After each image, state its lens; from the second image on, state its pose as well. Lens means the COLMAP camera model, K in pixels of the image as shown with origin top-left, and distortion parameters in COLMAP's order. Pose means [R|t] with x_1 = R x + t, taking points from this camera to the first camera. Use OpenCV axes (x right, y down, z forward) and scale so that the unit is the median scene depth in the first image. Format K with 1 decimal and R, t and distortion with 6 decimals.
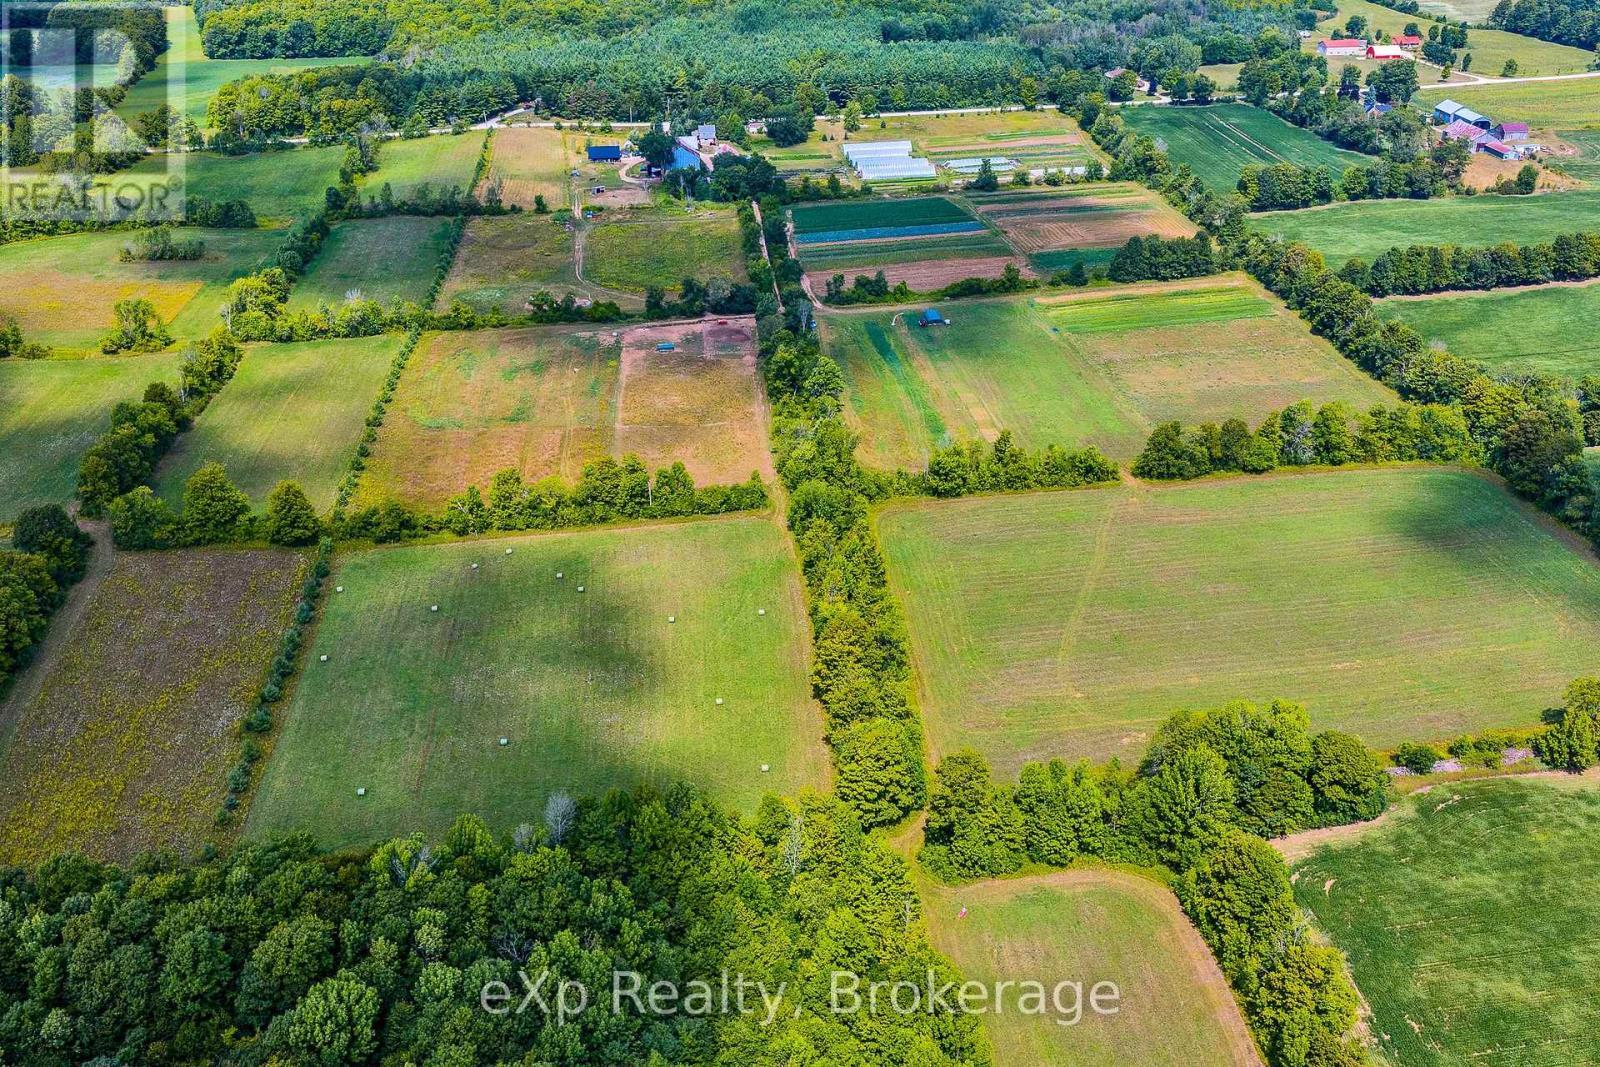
lens RADIAL K [[1582.3, 0, 800.0], [0, 1582.3, 533.5], [0, 0, 1]] dist [0.093951, -0.255443]
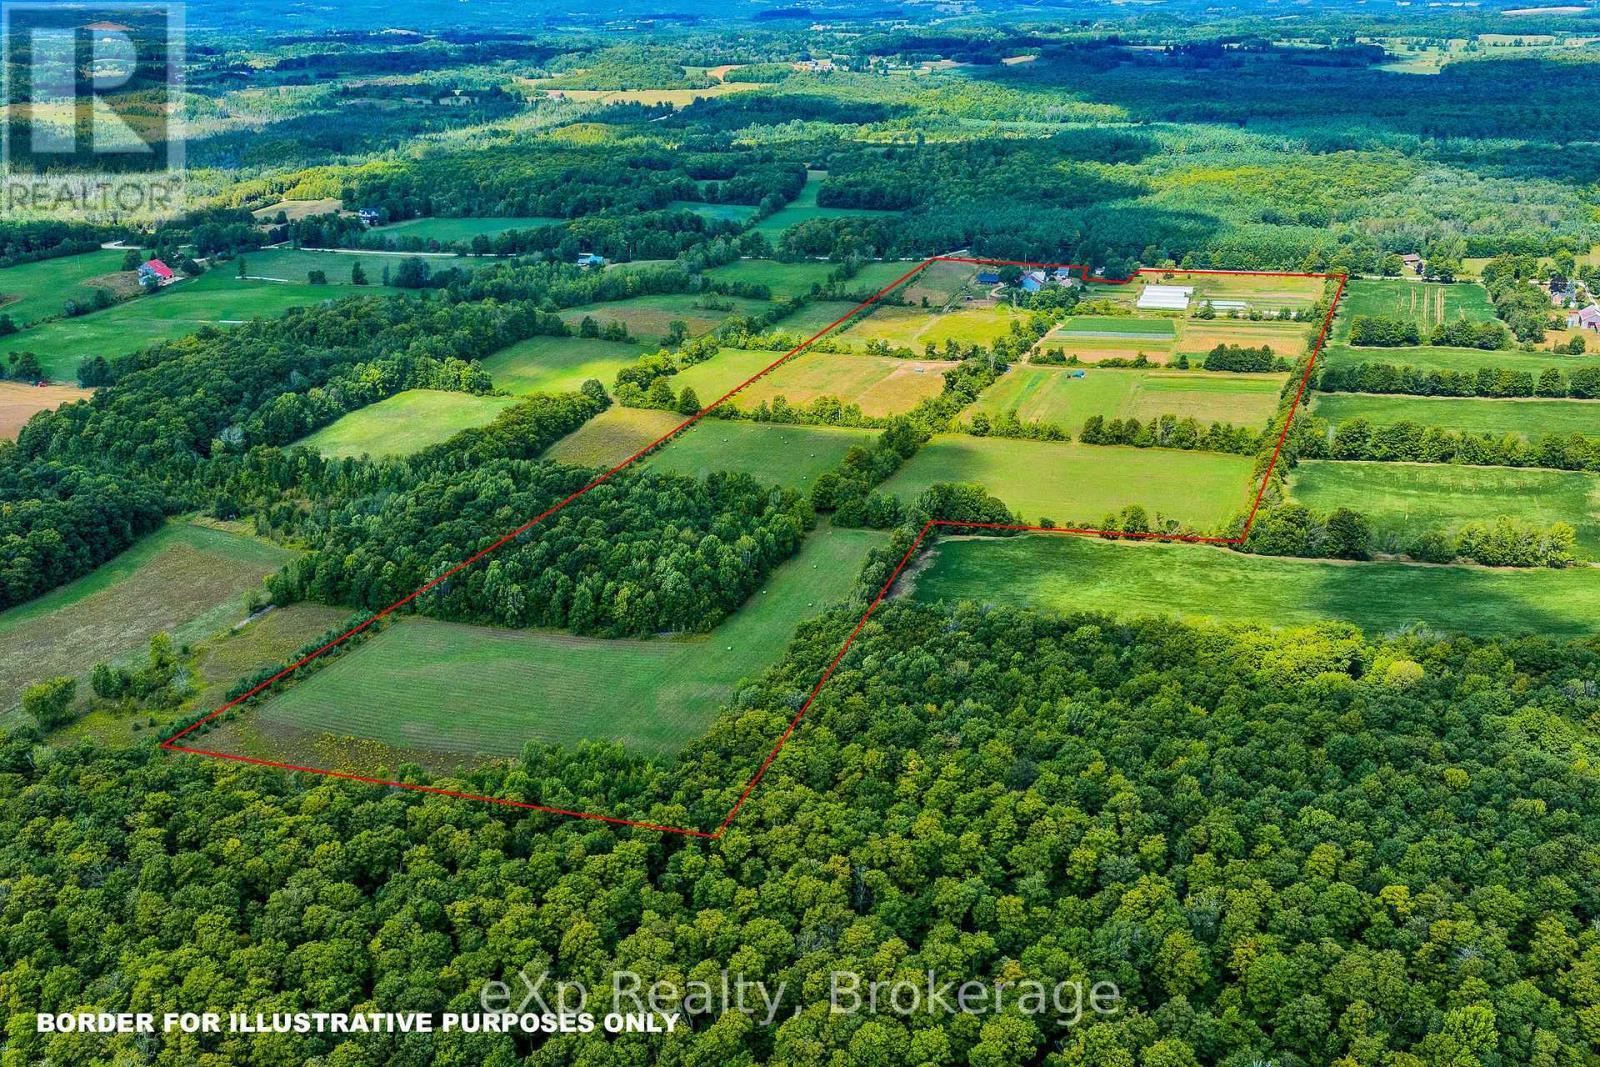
lens RADIAL K [[1582.3, 0, 800.0], [0, 1582.3, 533.5], [0, 0, 1]] dist [0.093951, -0.255443]
pose [[0.901969, 0.146709, -0.406114, 0.528717], [-0.184509, 0.981274, -0.055303, 0.183821], [0.390395, 0.124813, 0.912148, -0.674677]]
